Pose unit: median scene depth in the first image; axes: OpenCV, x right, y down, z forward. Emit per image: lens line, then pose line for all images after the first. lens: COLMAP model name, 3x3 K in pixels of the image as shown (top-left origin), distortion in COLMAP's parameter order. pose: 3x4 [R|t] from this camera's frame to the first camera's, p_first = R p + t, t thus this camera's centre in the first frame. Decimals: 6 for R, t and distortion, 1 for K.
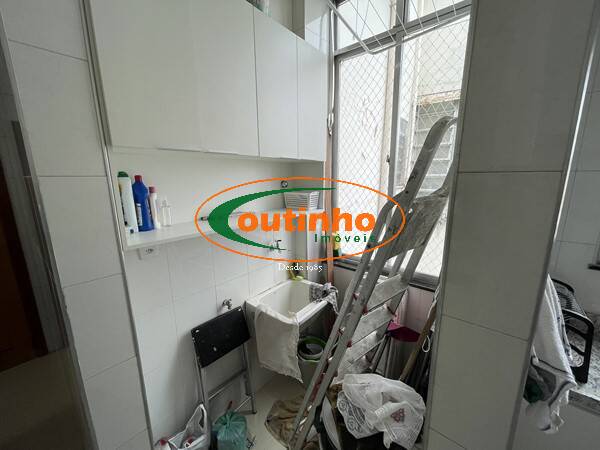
lens RADIAL K [[240.5, 0, 299.5], [0, 240.5, 224.0], [0, 0, 1]] dist [-0.000275, -0.000038]
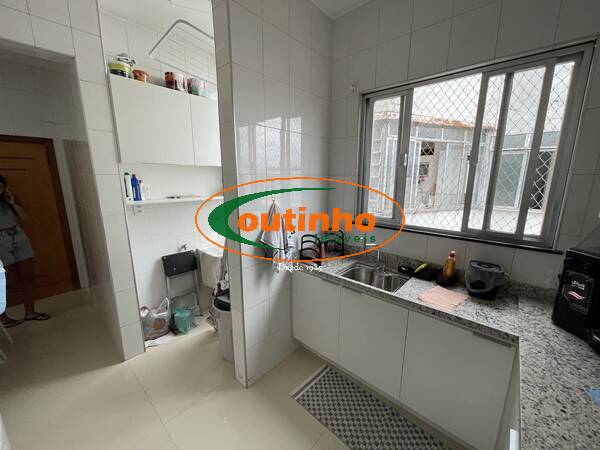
lens RADIAL K [[240.5, 0, 301.0], [0, 240.5, 224.9], [0, 0, 1]] dist [-0.000275, -0.000038]
pose [[0.999486, 0.015405, -0.028121, 0.768022], [-0.015596, 0.999857, -0.006589, 0.207377], [0.028016, 0.007024, 0.999583, -0.951829]]
